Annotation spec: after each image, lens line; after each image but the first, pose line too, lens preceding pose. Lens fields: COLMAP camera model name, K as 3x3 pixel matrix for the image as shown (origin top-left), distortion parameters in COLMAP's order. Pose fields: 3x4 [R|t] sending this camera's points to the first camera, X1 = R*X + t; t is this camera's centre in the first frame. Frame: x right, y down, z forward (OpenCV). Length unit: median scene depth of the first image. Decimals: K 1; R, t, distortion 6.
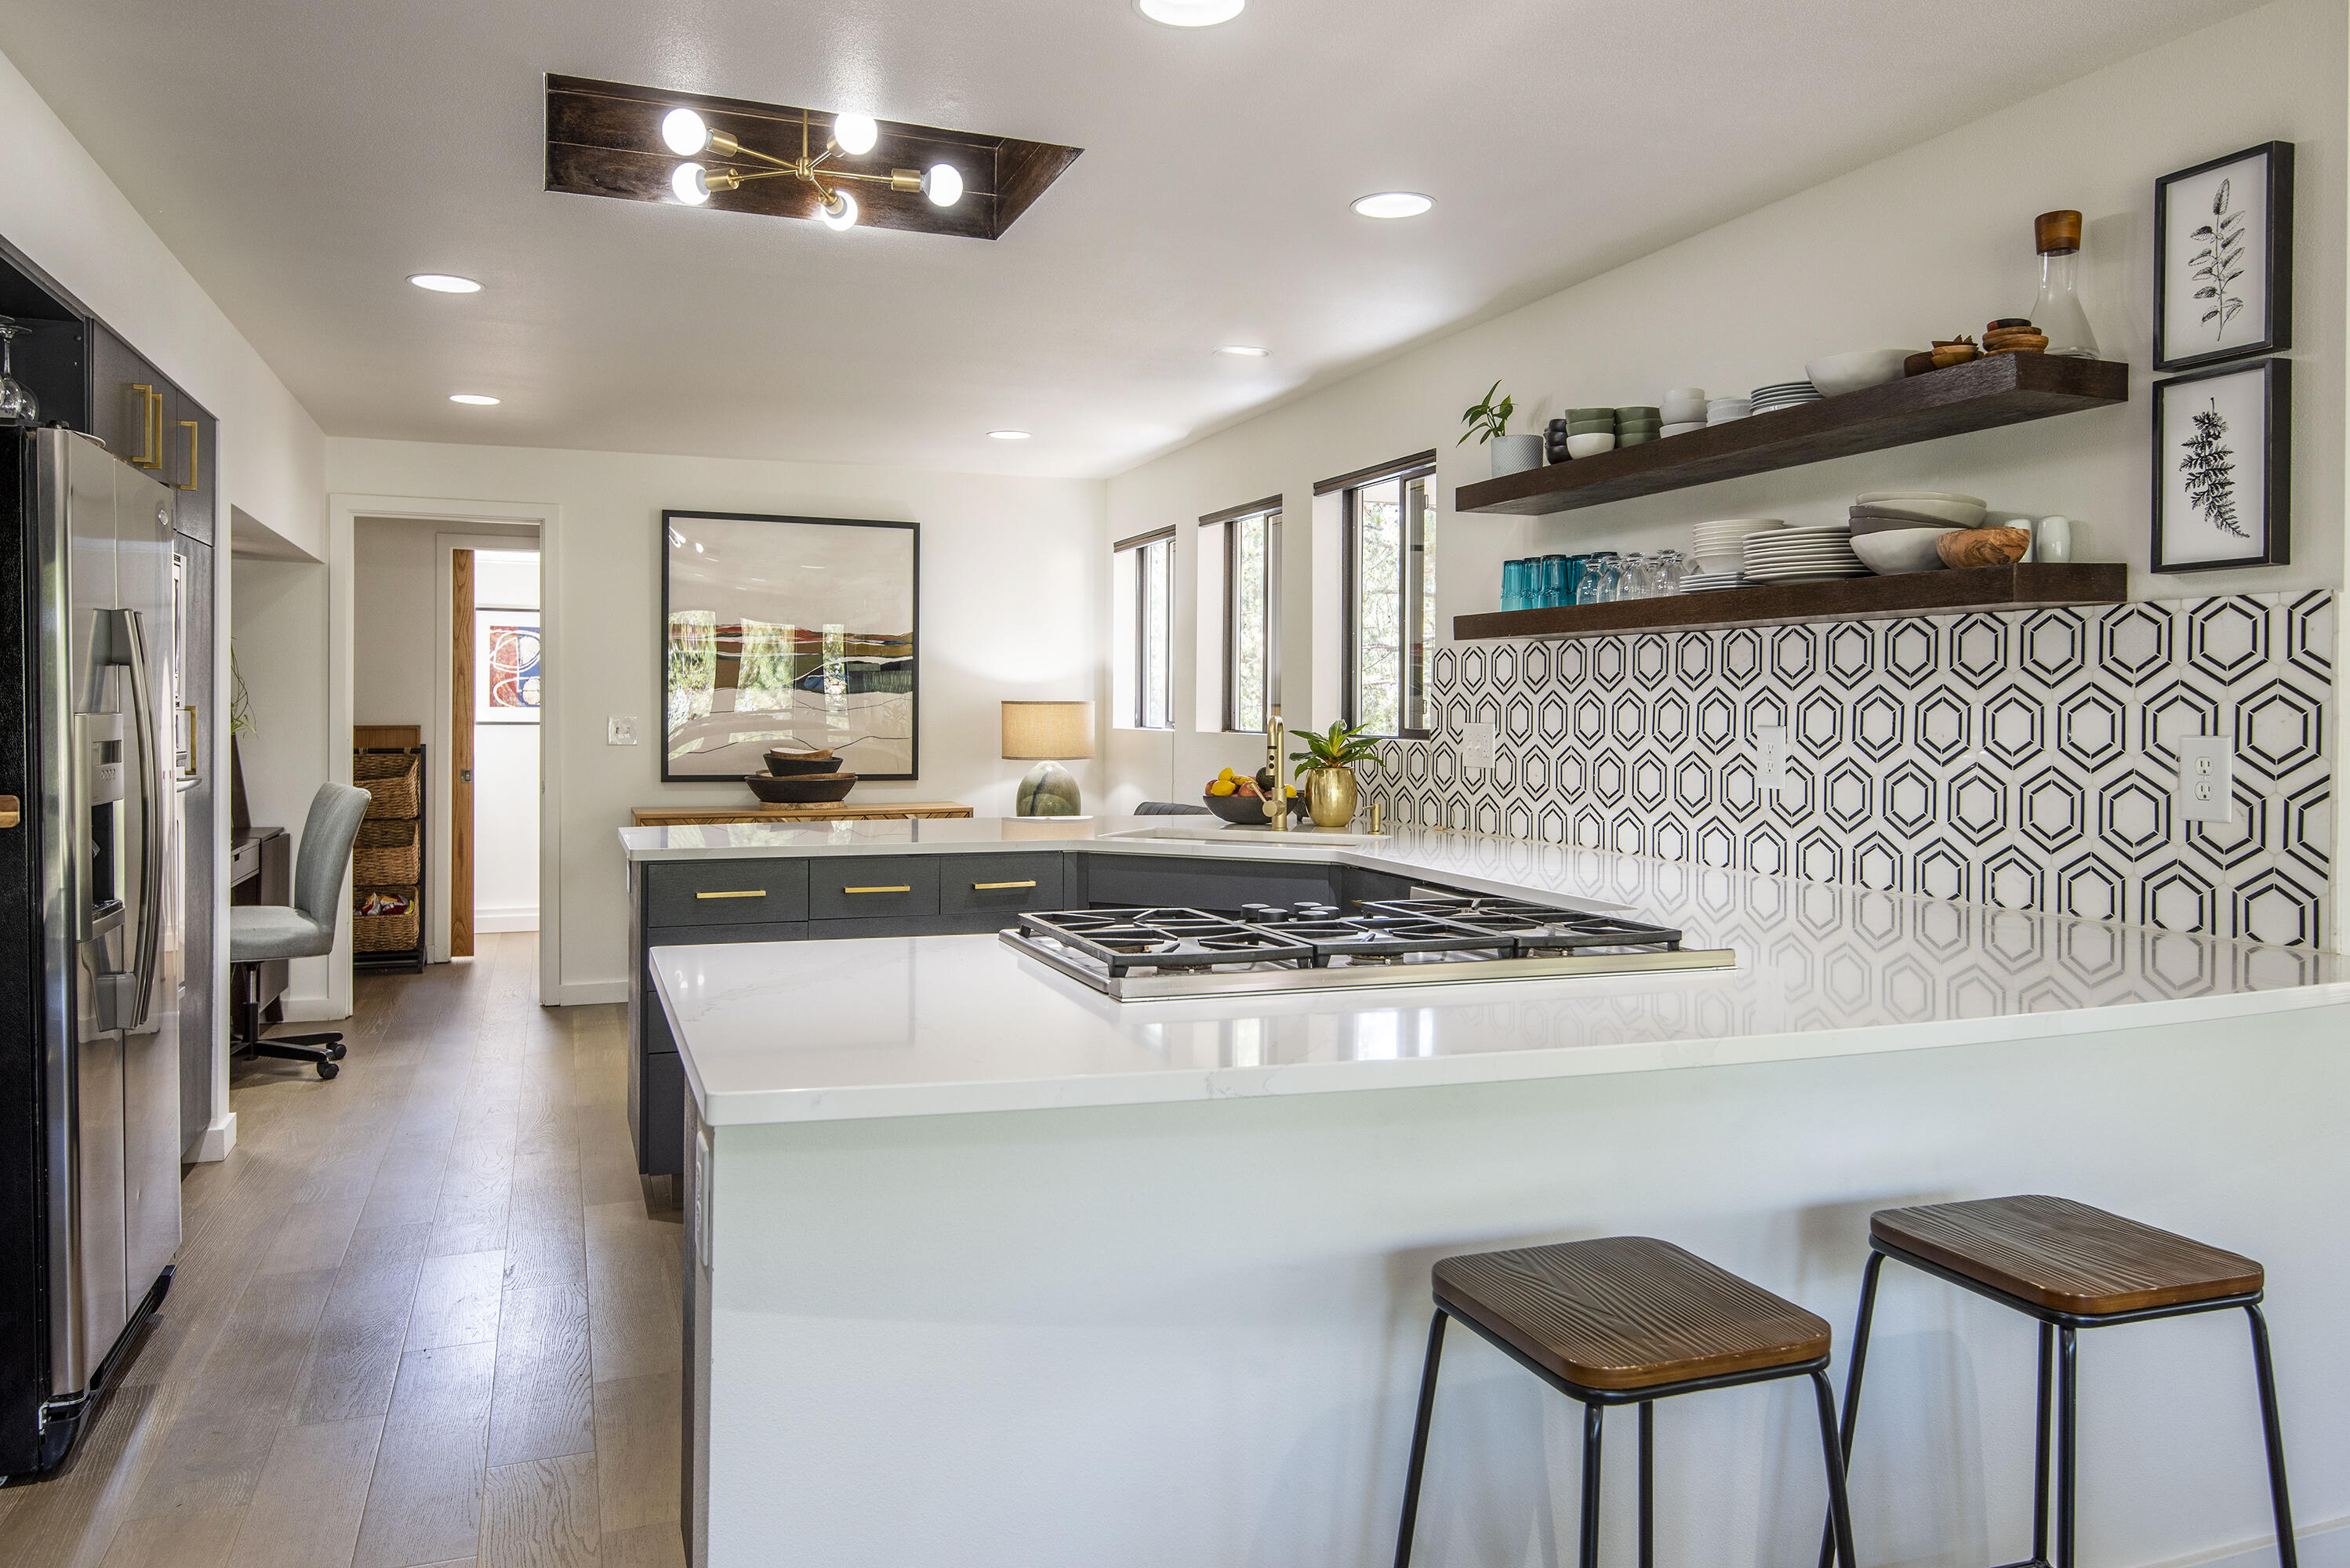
lens RADIAL K [[1680.3, 0, 1175.0], [0, 1680.3, 784.0], [0, 0, 1]] dist [-0.003347, 0.000956]
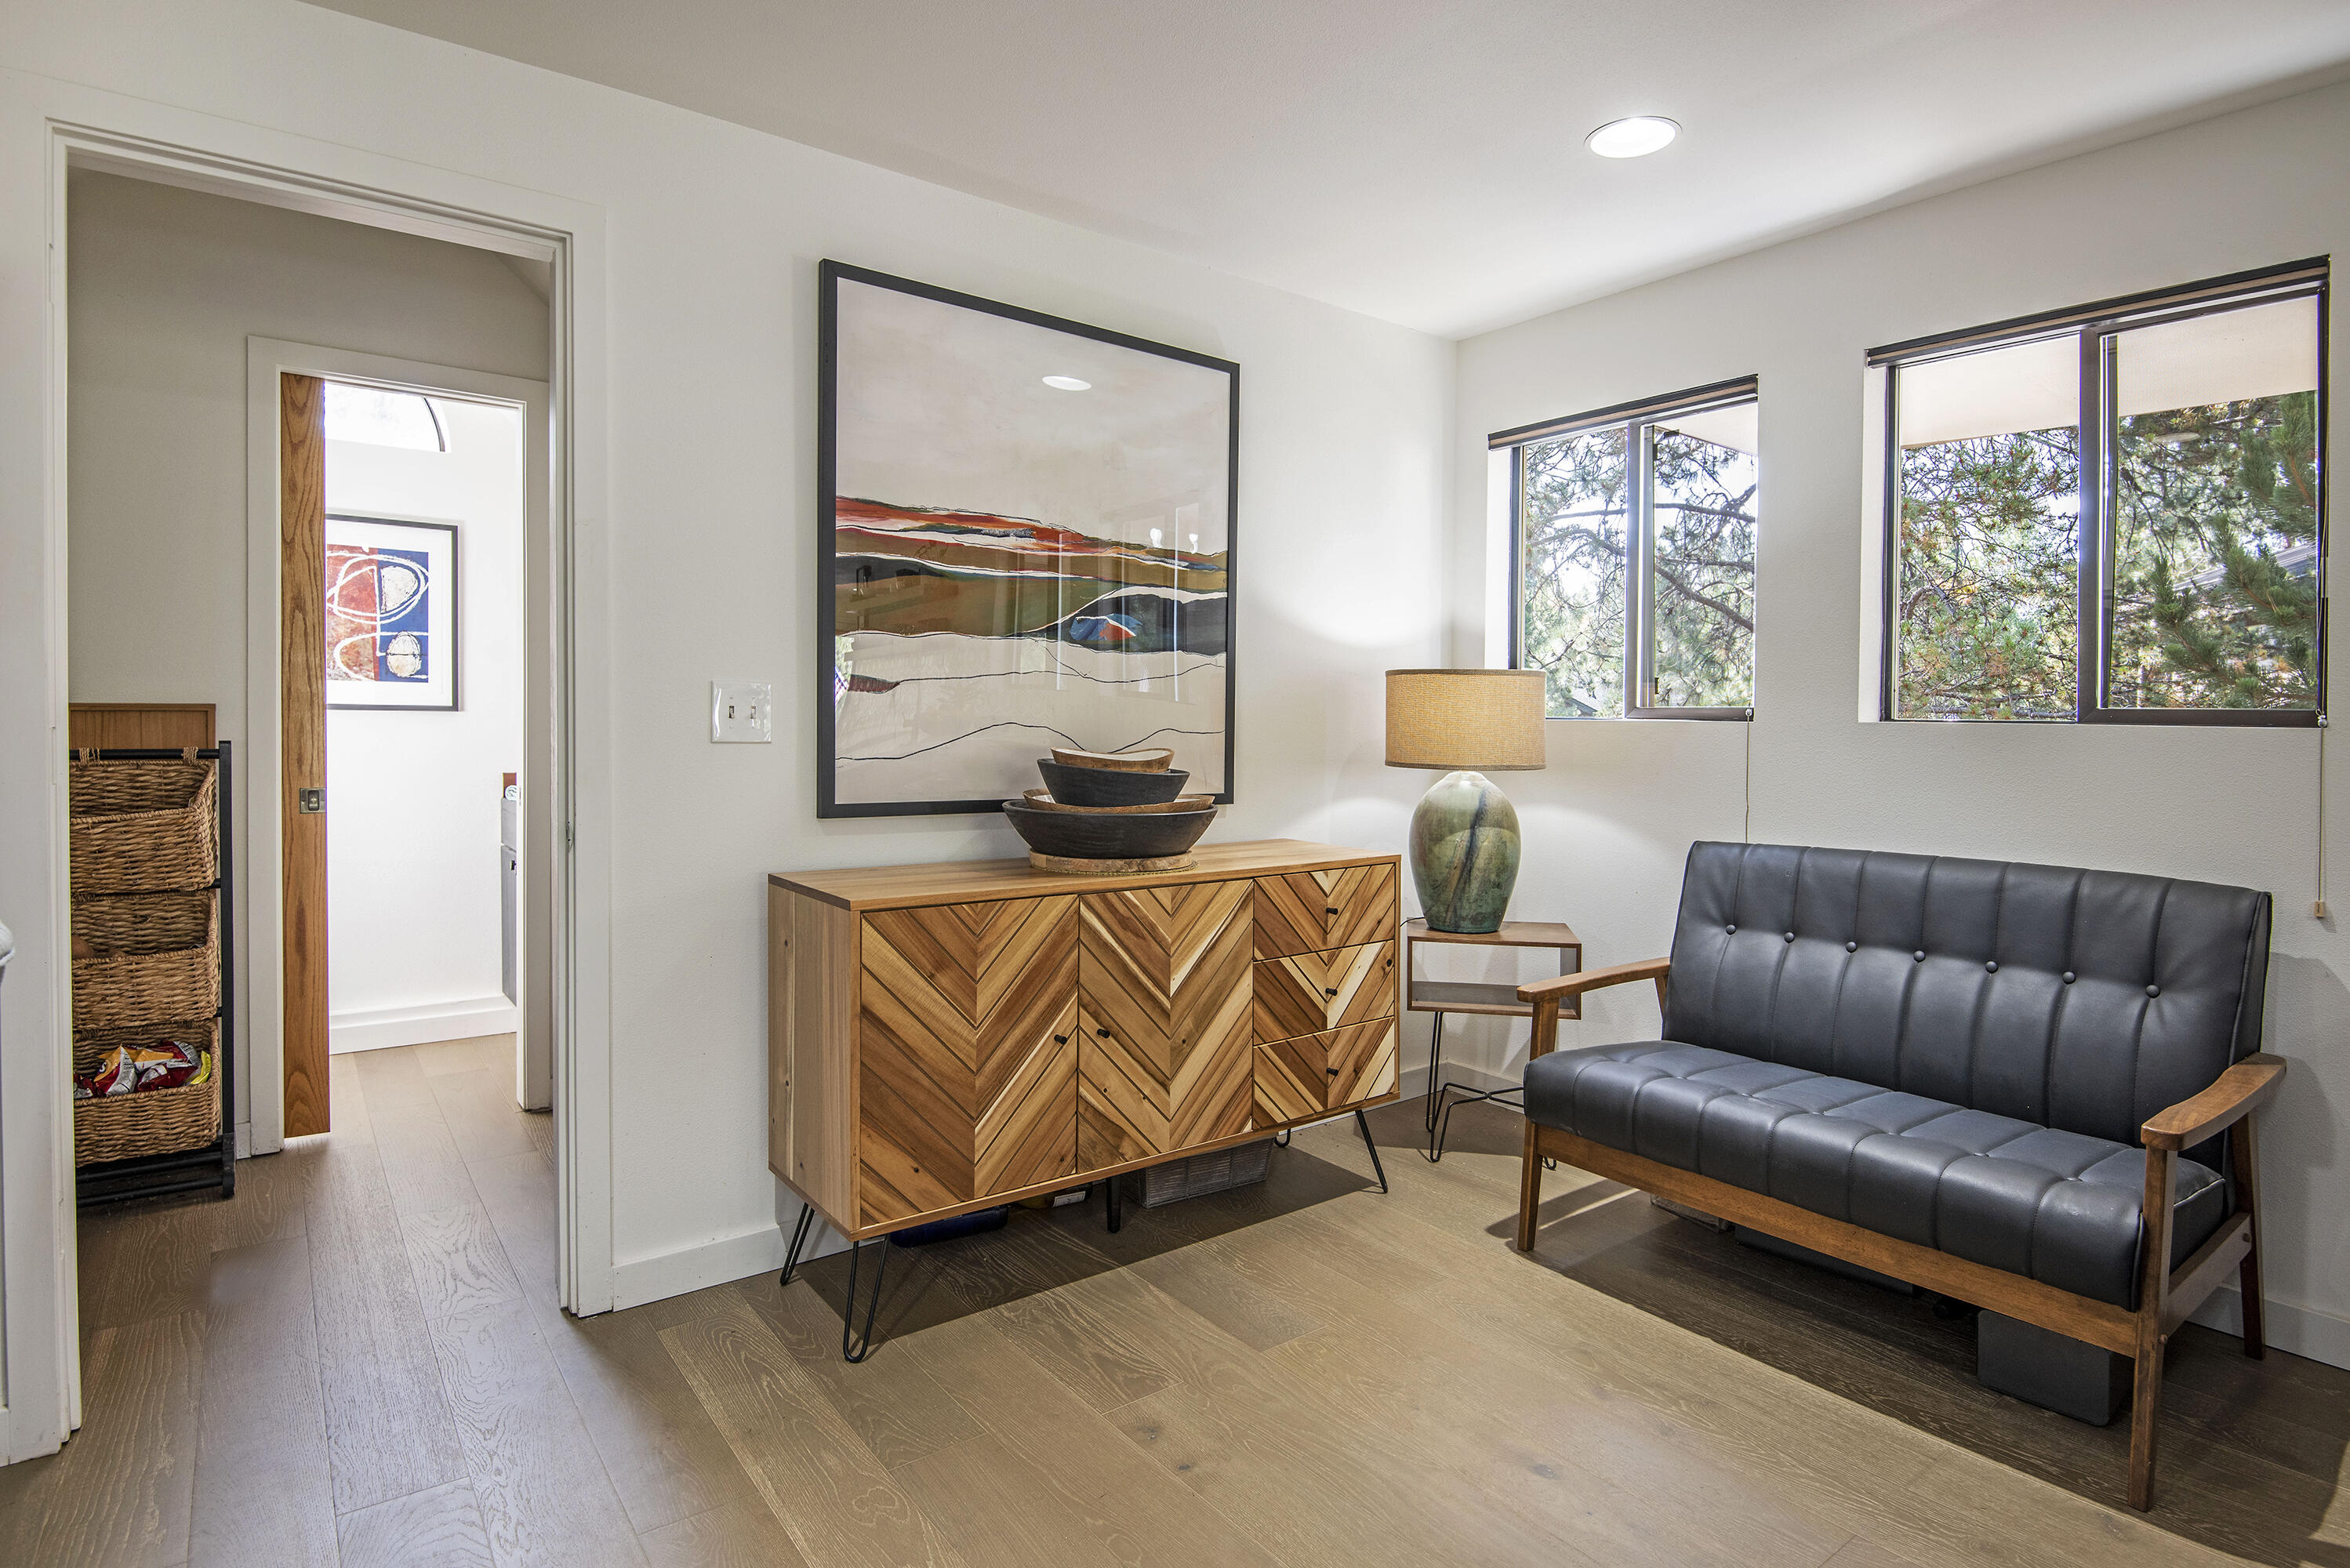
lens RADIAL K [[1207.0, 0, 1175.0], [0, 1207.0, 784.0], [0, 0, 1]] dist [0.001586, -0.026447]
pose [[0.954319, -0.007078, 0.298705, -0.286672], [0.005045, 0.999959, 0.007578, -0.012154], [-0.298747, -0.005725, 0.954315, 0.579690]]
